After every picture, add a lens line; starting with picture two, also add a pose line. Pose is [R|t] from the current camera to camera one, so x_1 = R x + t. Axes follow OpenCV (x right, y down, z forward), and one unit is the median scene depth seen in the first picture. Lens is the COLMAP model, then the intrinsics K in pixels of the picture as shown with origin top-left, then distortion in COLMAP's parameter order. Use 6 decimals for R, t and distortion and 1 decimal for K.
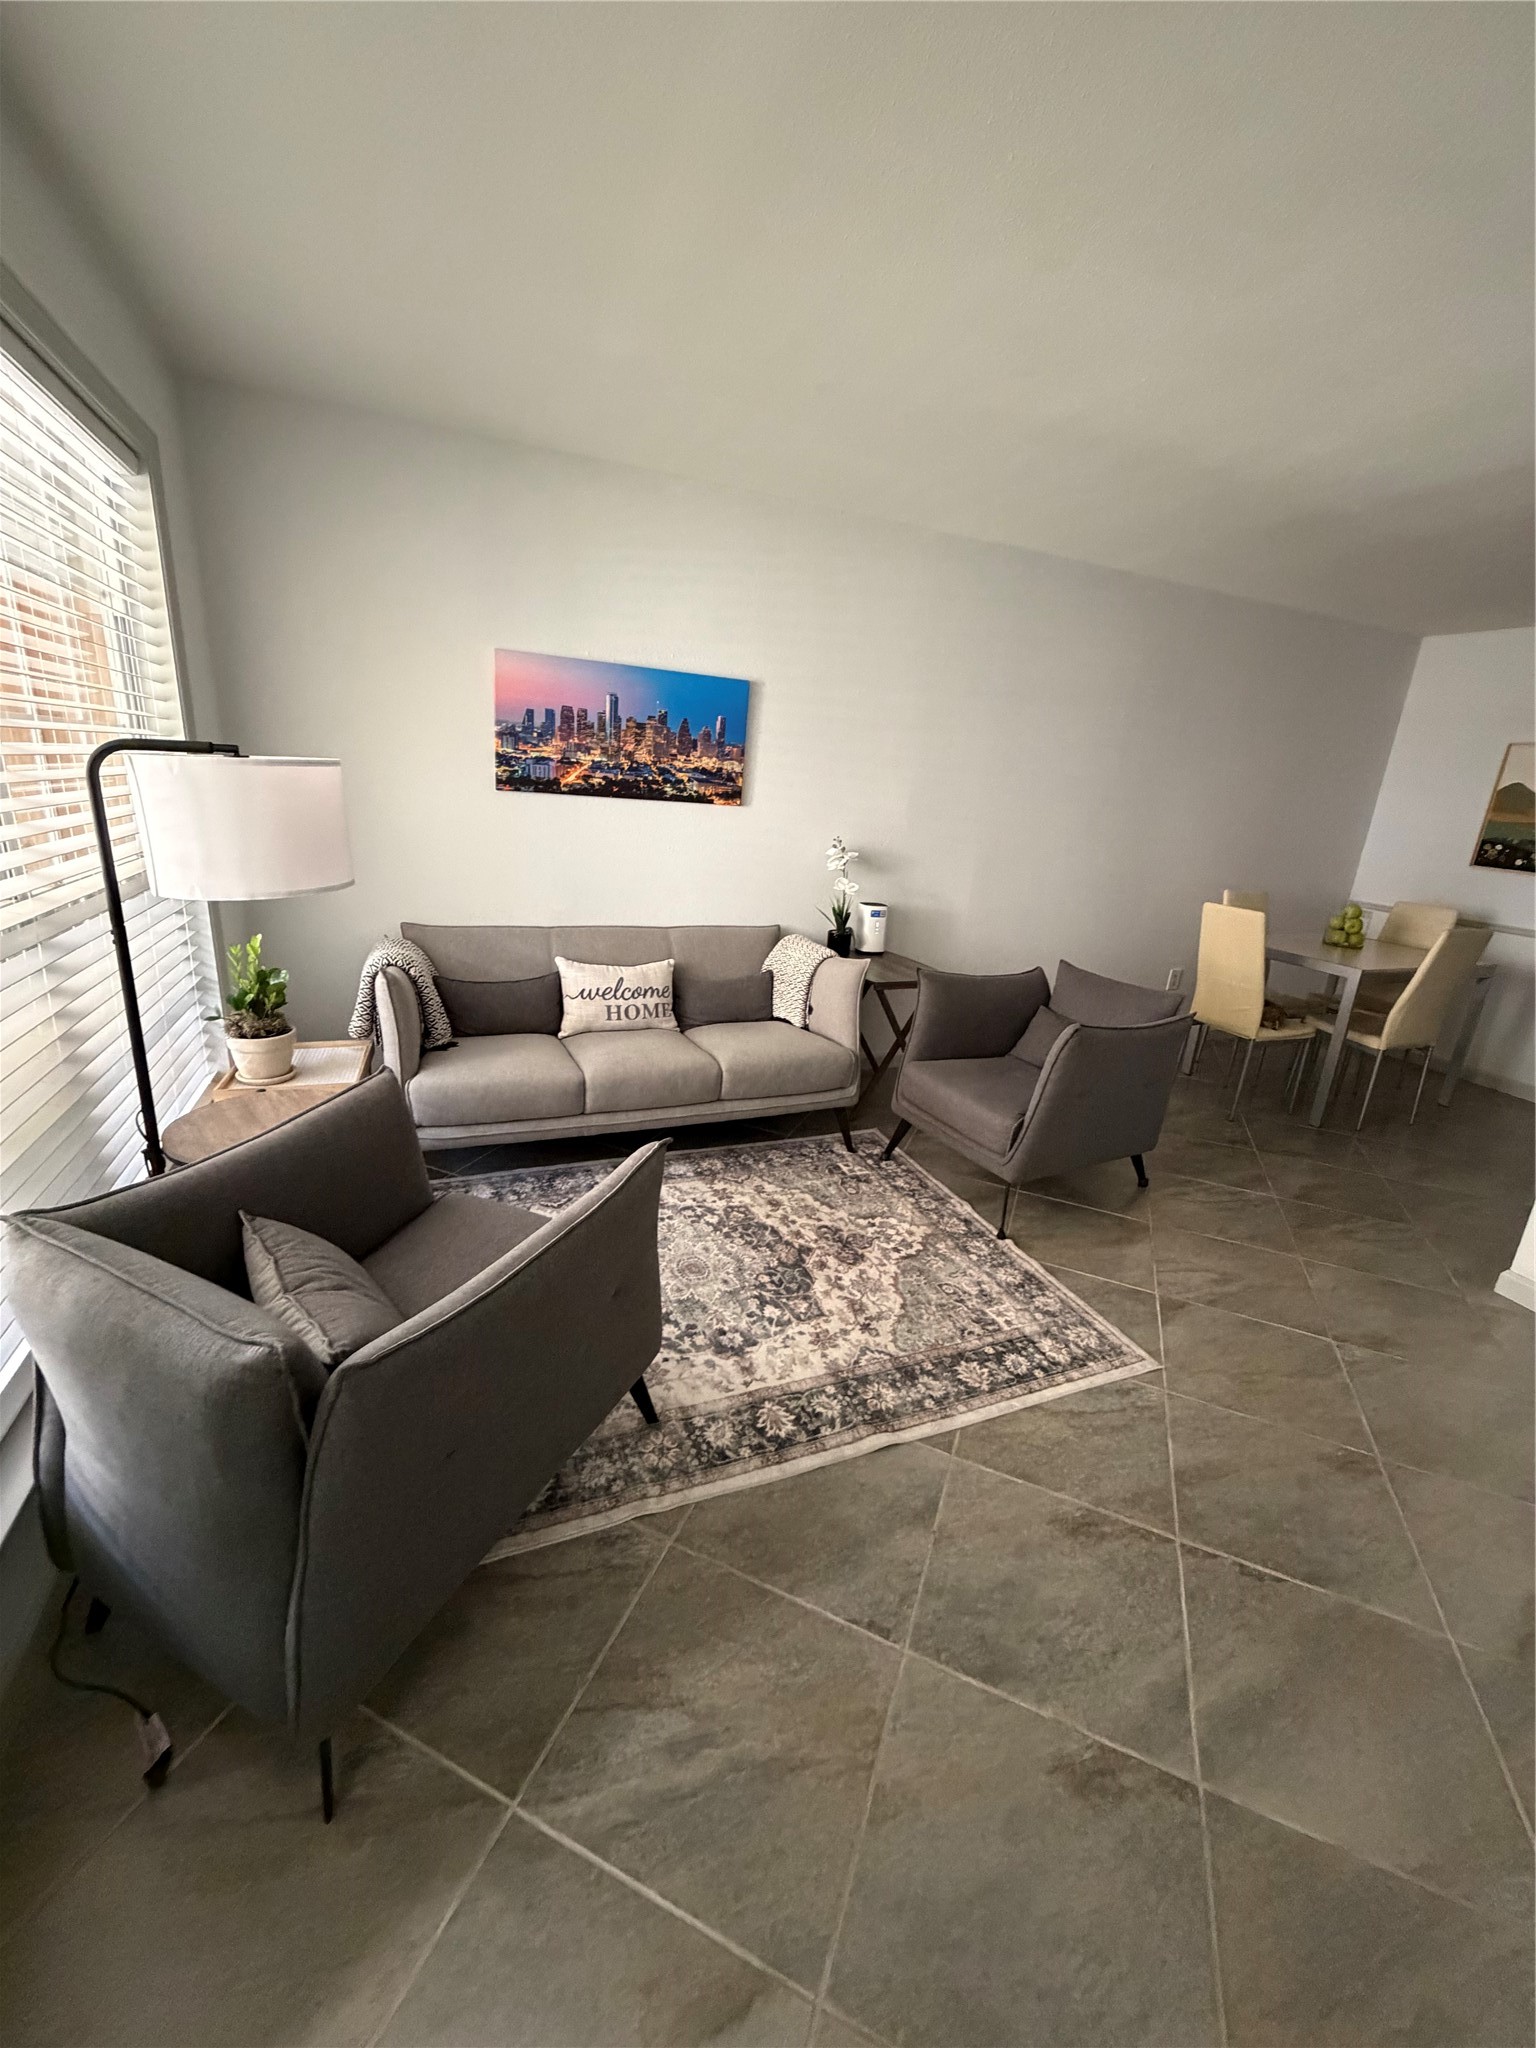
lens RADIAL K [[808.9, 0, 773.5], [0, 808.9, 1019.2], [0, 0, 1]] dist [-0.000299, 0.000499]
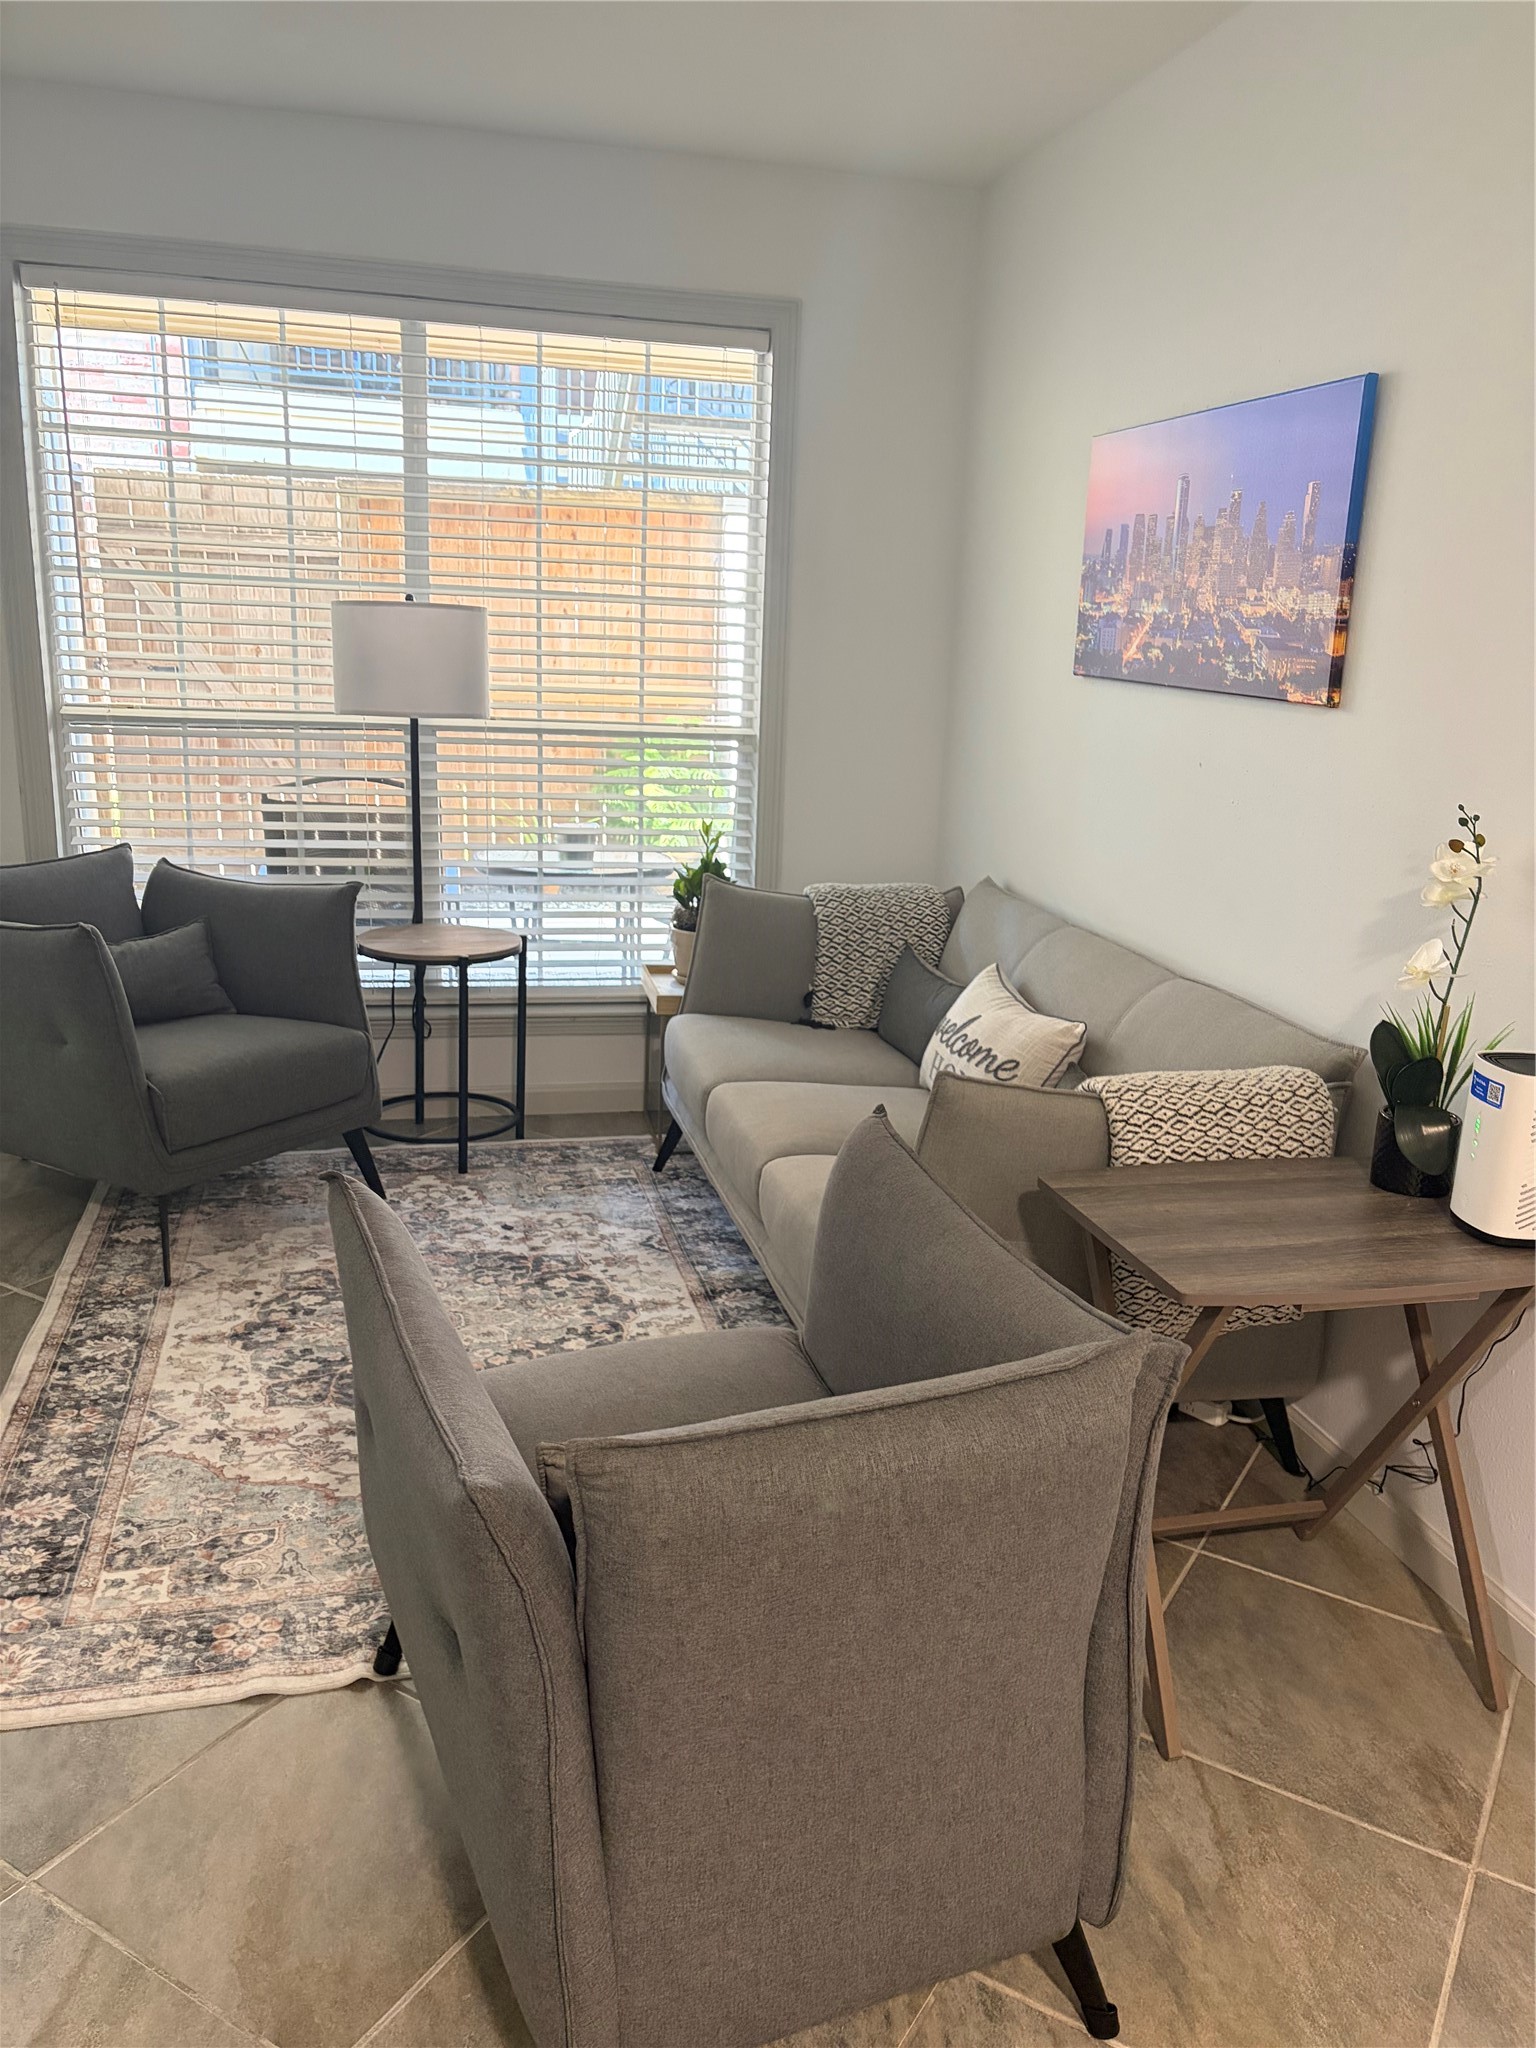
lens RADIAL K [[1544.1, 0, 764.6], [0, 1544.1, 1029.9], [0, 0, 1]] dist [0.044224, 0.004325]
pose [[-0.153979, 0.186929, -0.970231, 0.803445], [-0.324155, 0.918038, 0.228318, -0.225999], [0.933388, 0.349662, -0.080765, 0.948524]]
